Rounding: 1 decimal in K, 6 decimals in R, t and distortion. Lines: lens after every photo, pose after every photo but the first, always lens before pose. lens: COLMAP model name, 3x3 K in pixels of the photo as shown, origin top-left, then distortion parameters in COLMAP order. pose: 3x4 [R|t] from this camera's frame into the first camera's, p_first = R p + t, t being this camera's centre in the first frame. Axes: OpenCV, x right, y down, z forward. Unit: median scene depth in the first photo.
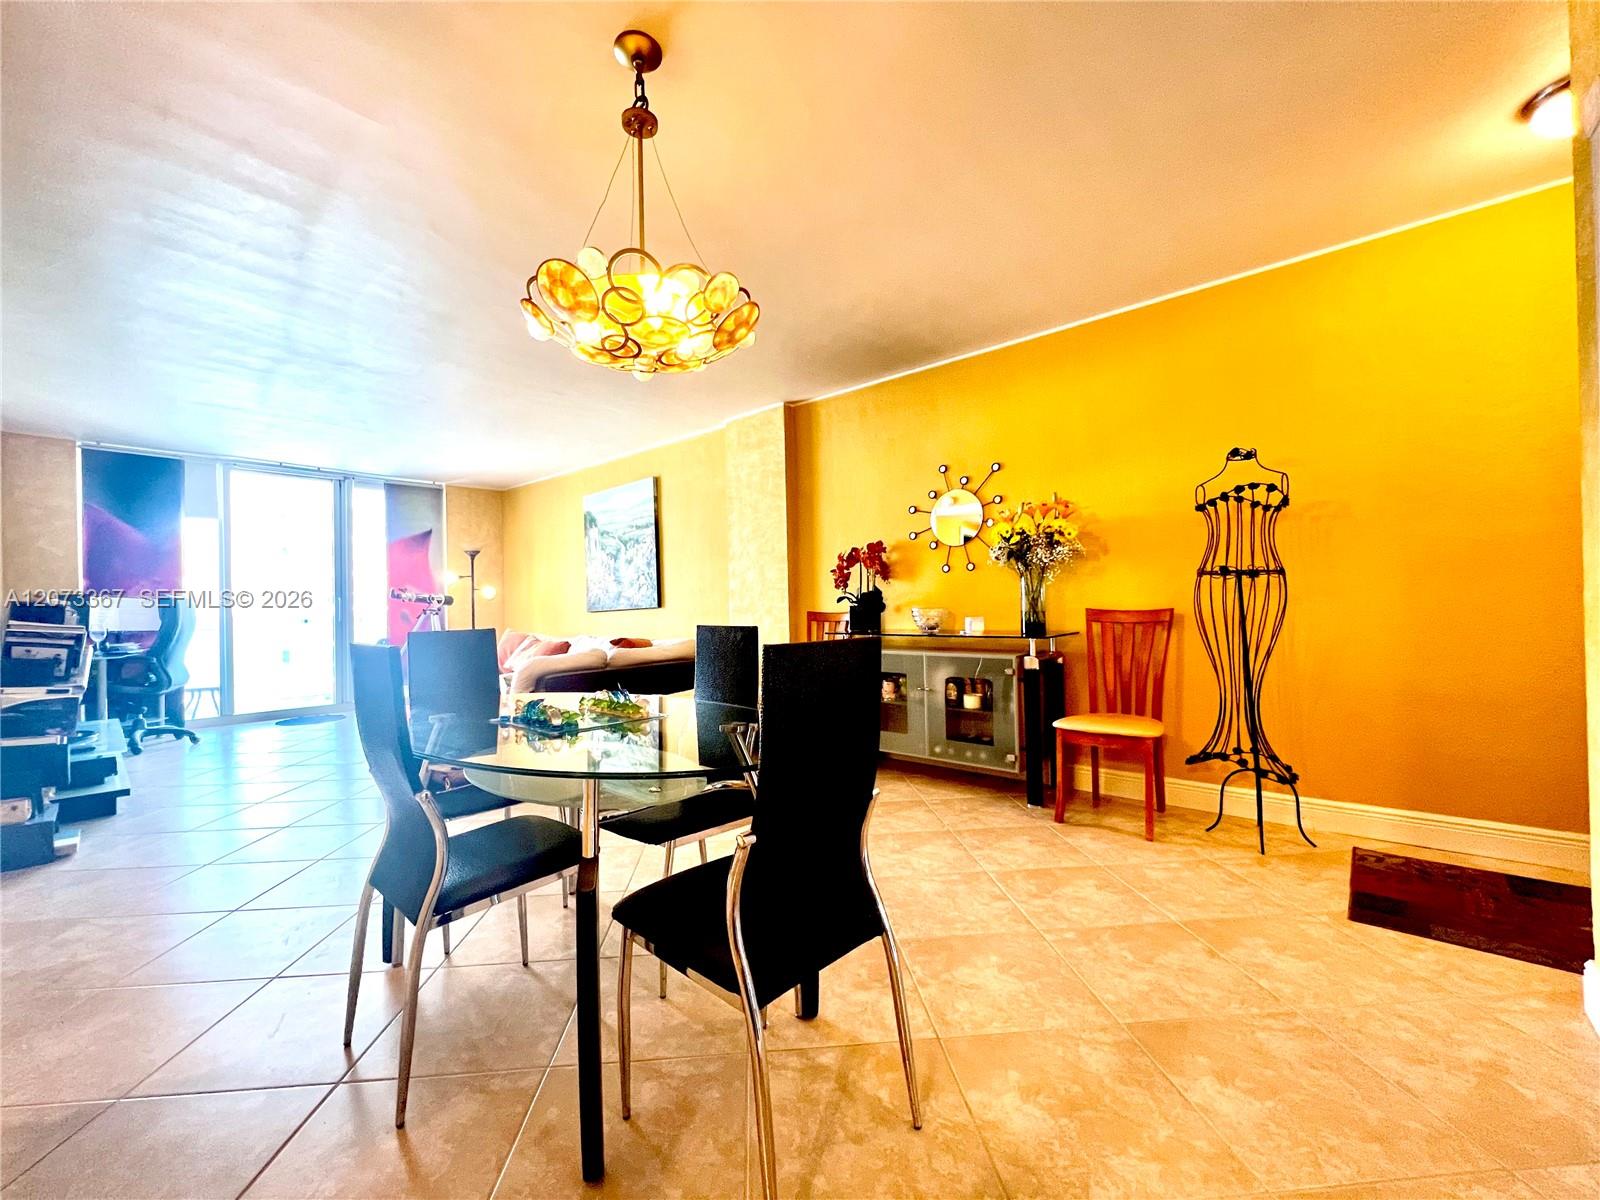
lens RADIAL K [[641.3, 0, 803.2], [0, 641.3, 603.2], [0, 0, 1]] dist [-0.001375, -0.000007]
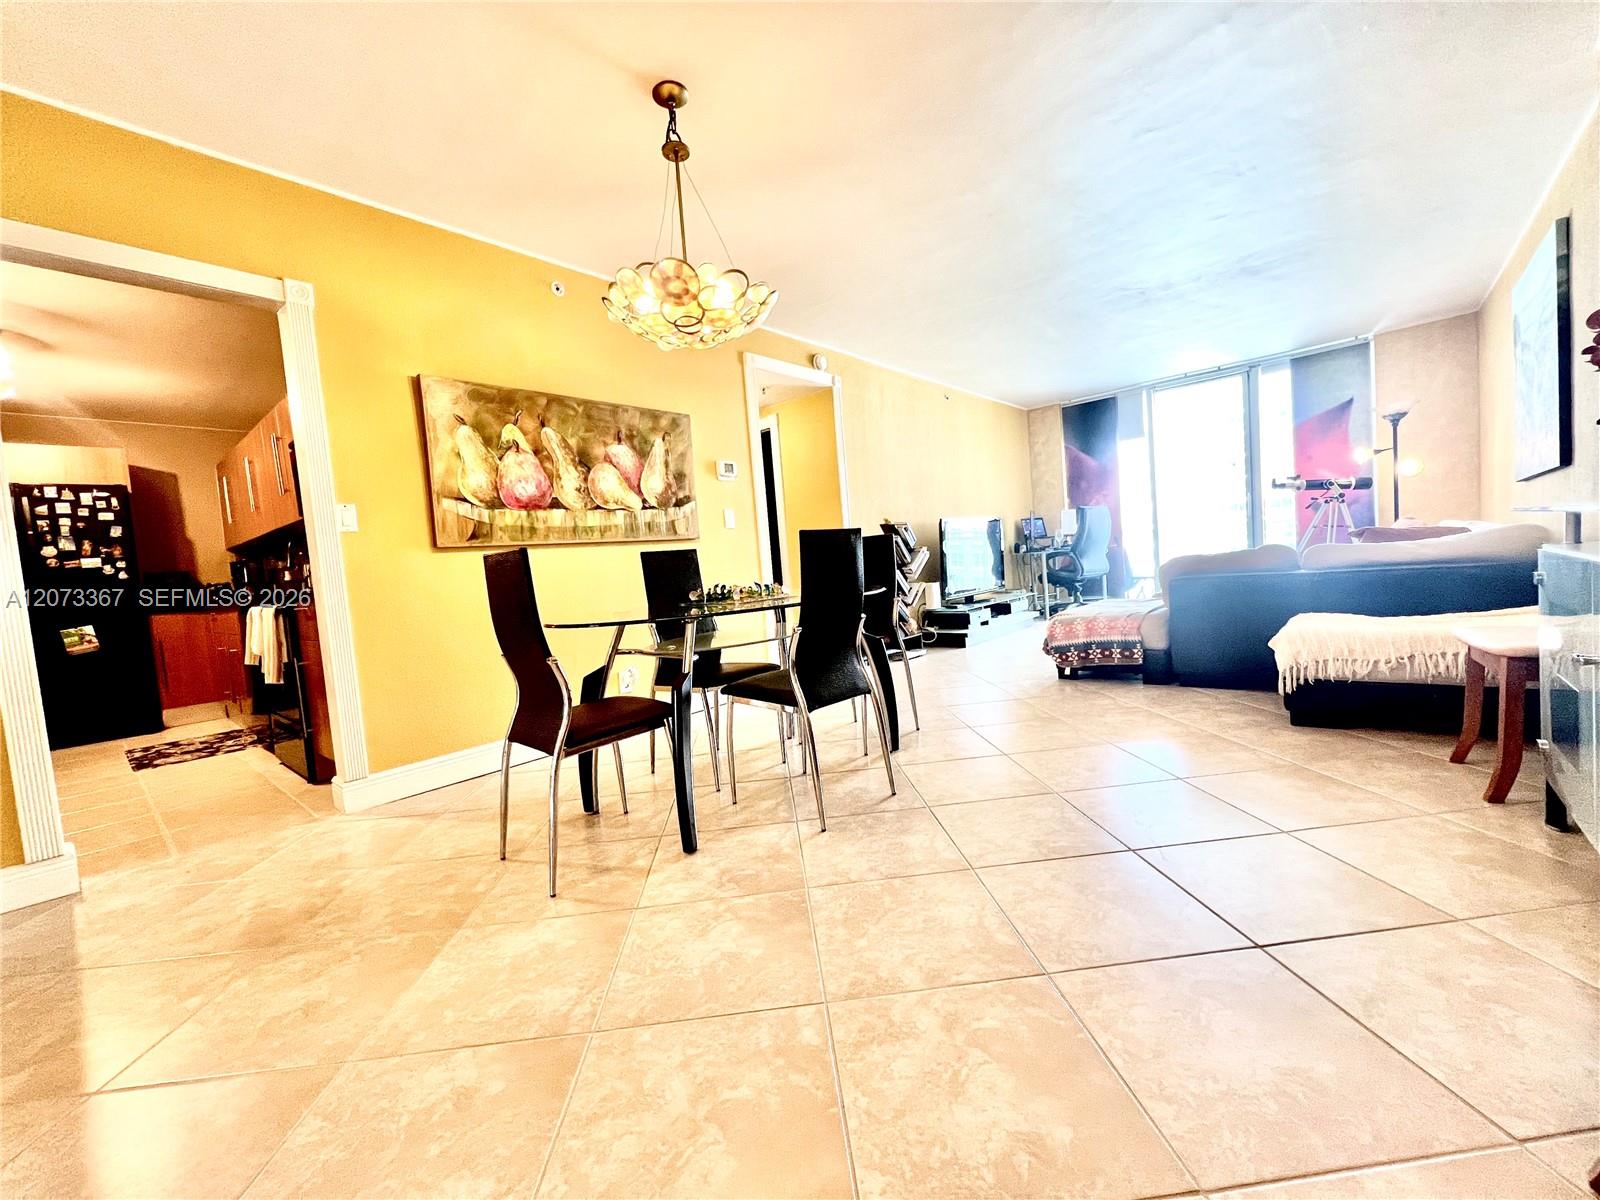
lens RADIAL K [[641.3, 0, 802.2], [0, 641.3, 602.4], [0, 0, 1]] dist [-0.001375, -0.000007]
pose [[-0.000554, 0.084442, -0.996428, 0.324573], [0.083893, 0.992920, 0.084098, 0.022280], [0.996475, -0.083546, -0.007634, 0.342698]]
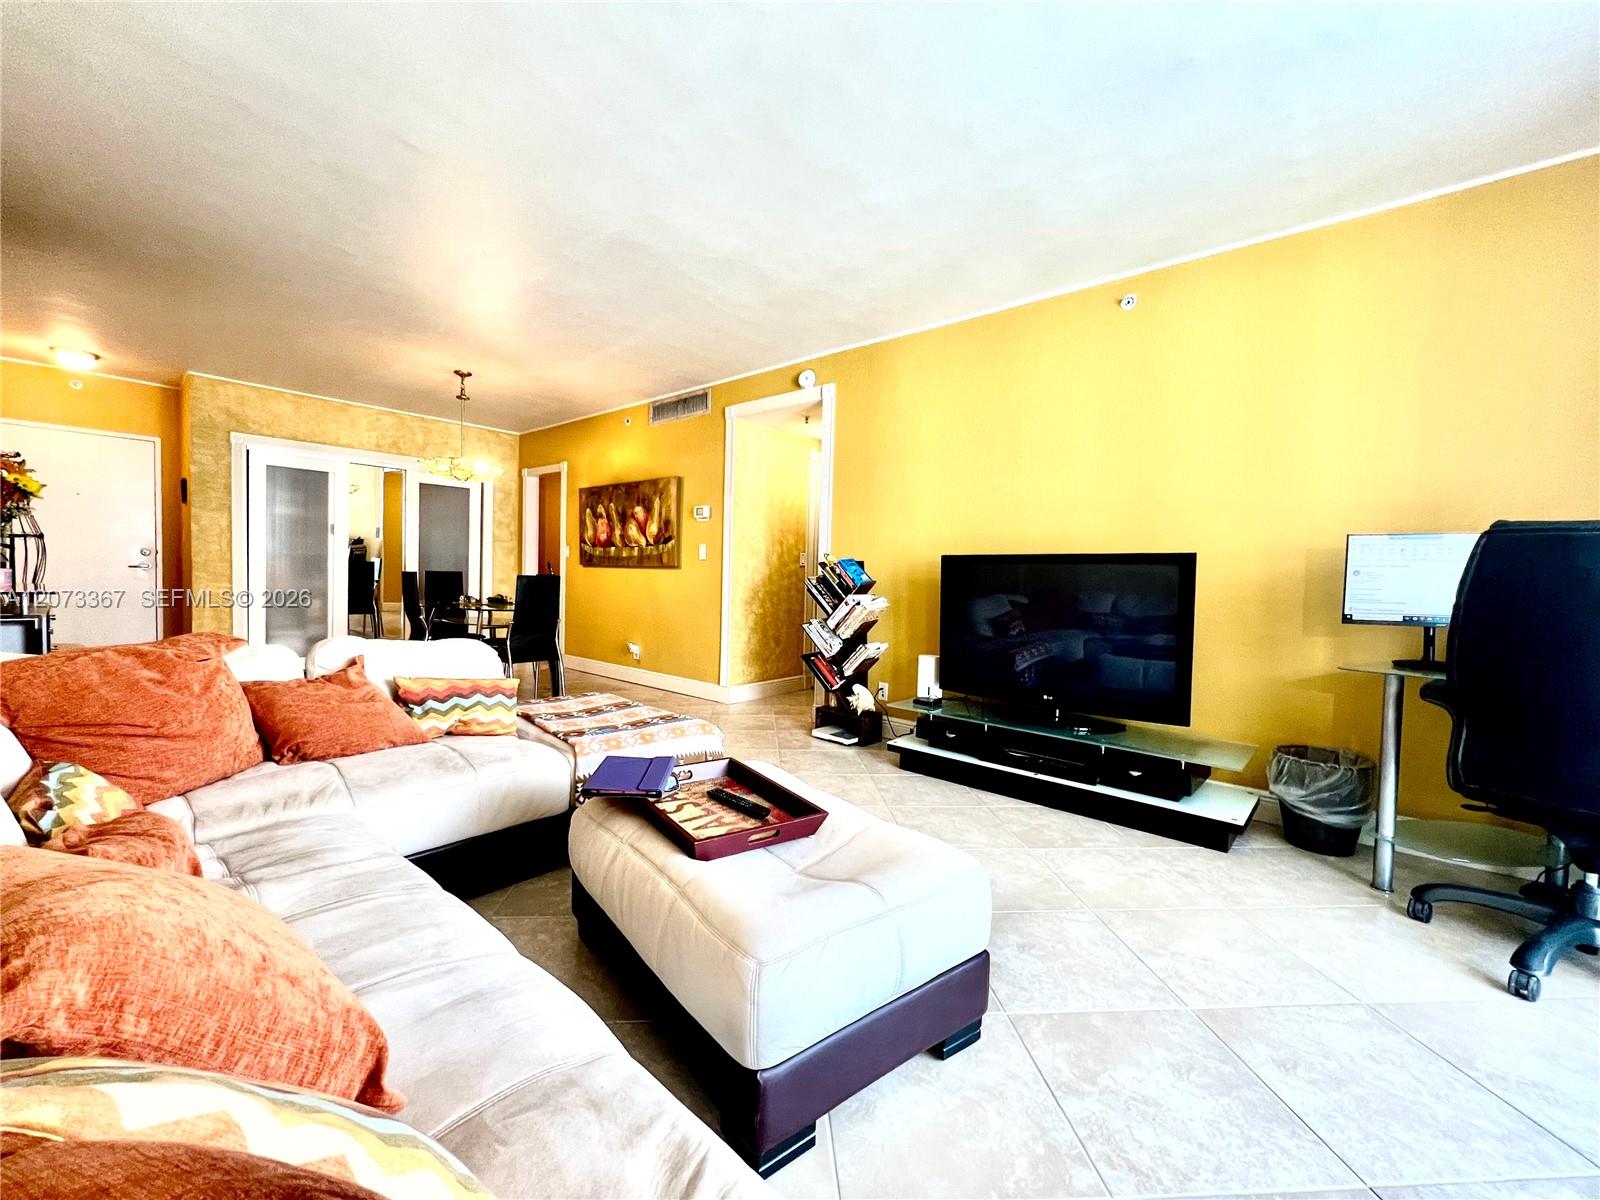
lens RADIAL K [[641.3, 0, 799.9], [0, 641.3, 596.4], [0, 0, 1]] dist [-0.001375, -0.000007]
pose [[-0.999908, -0.000752, 0.013520, -0.507454], [-0.000147, 0.999001, 0.044684, 0.005378], [-0.013540, 0.044678, -0.998910, 1.117706]]
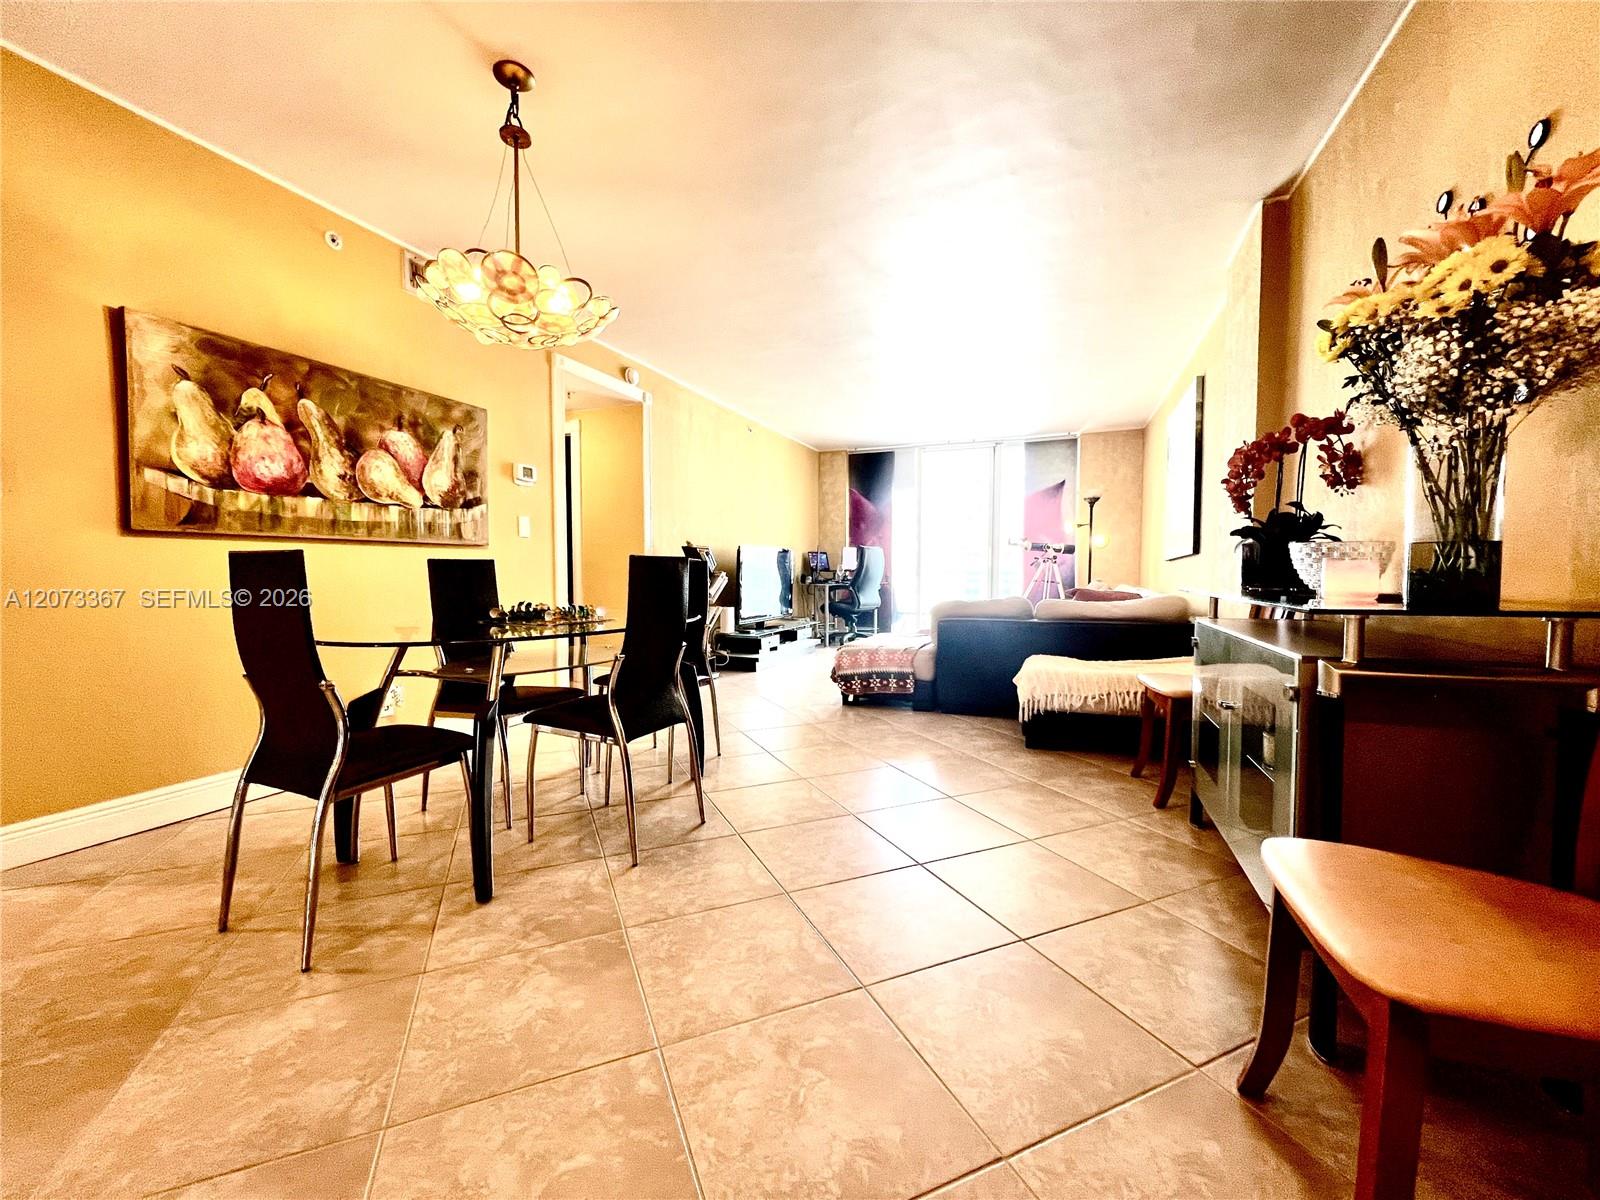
lens RADIAL K [[641.3, 0, 802.9], [0, 641.3, 602.2], [0, 0, 1]] dist [-0.001375, -0.000007]
pose [[0.331690, 0.067581, -0.940965, 0.325948], [-0.004878, 0.997540, 0.069925, 0.013336], [0.943376, -0.018603, 0.331203, 0.315911]]
